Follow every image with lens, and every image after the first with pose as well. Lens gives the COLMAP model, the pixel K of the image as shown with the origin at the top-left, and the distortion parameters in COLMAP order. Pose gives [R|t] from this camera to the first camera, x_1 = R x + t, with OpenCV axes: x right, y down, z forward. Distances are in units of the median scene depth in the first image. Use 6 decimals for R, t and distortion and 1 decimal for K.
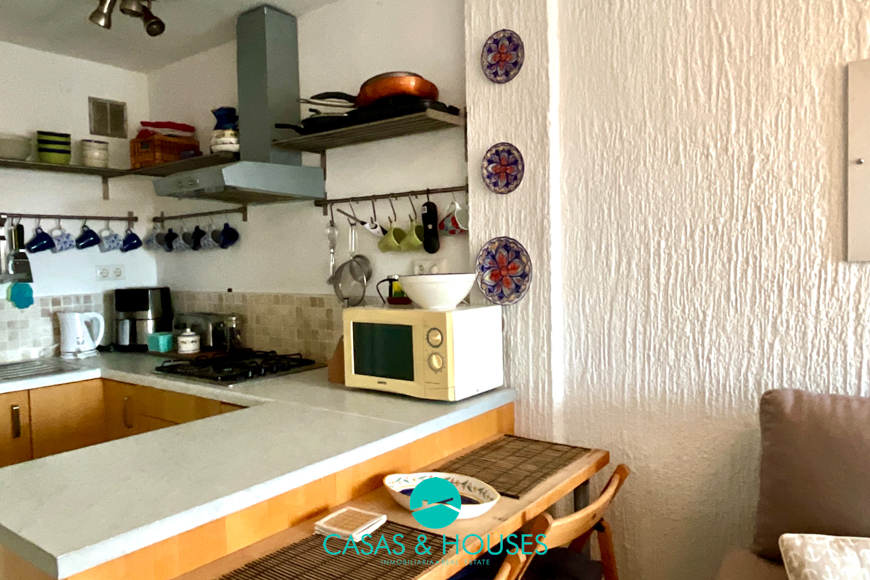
lens RADIAL K [[630.9, 0, 435.0], [0, 630.9, 290.0], [0, 0, 1]] dist [0.004676, -0.003672]
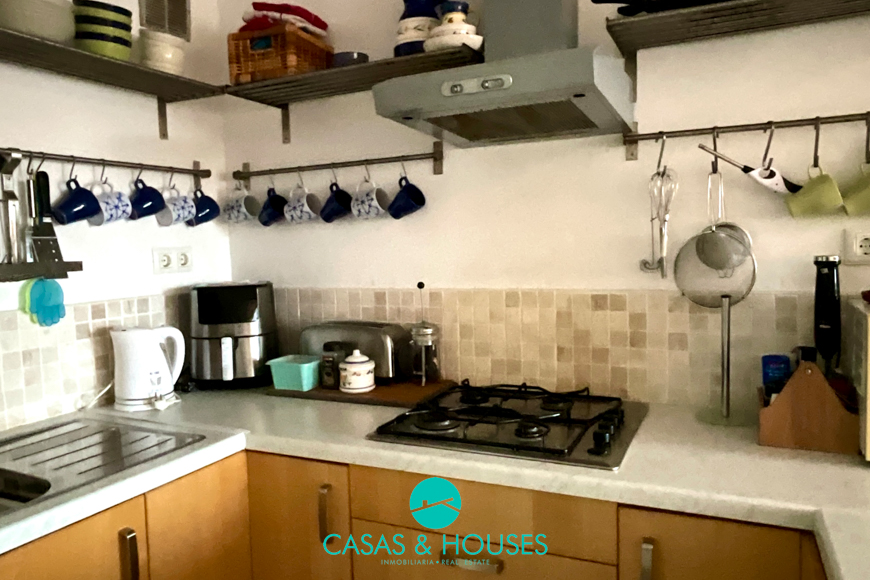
lens RADIAL K [[630.9, 0, 435.0], [0, 630.9, 290.0], [0, 0, 1]] dist [0.004676, -0.003672]
pose [[0.978788, -0.019132, 0.203981, -0.428661], [0.015545, 0.999695, 0.019173, -0.006803], [-0.204286, -0.015595, 0.978787, 0.386891]]
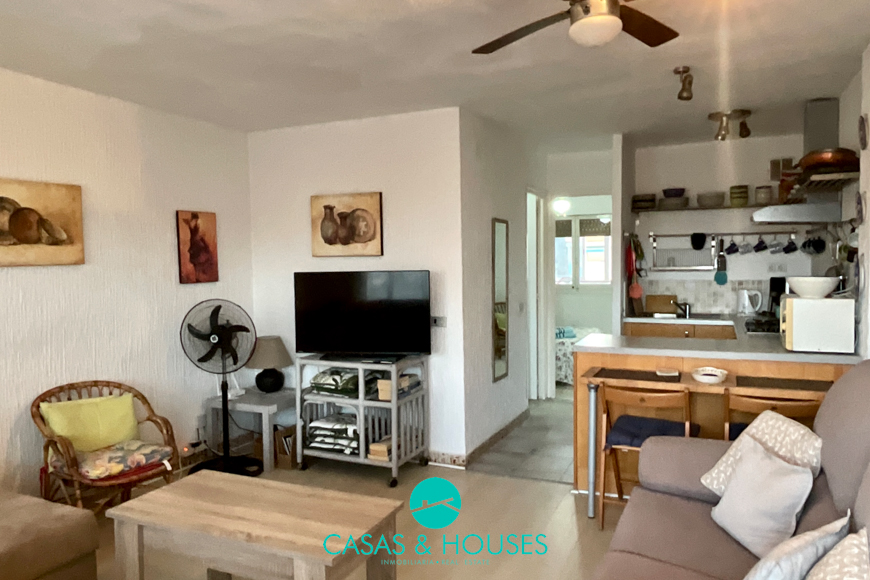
lens RADIAL K [[630.9, 0, 435.0], [0, 630.9, 290.0], [0, 0, 1]] dist [0.004676, -0.003672]
pose [[0.214526, 0.067237, -0.974401, 0.925760], [-0.047880, 0.997152, 0.058265, -0.023590], [0.975544, 0.034155, 0.217134, -0.191384]]
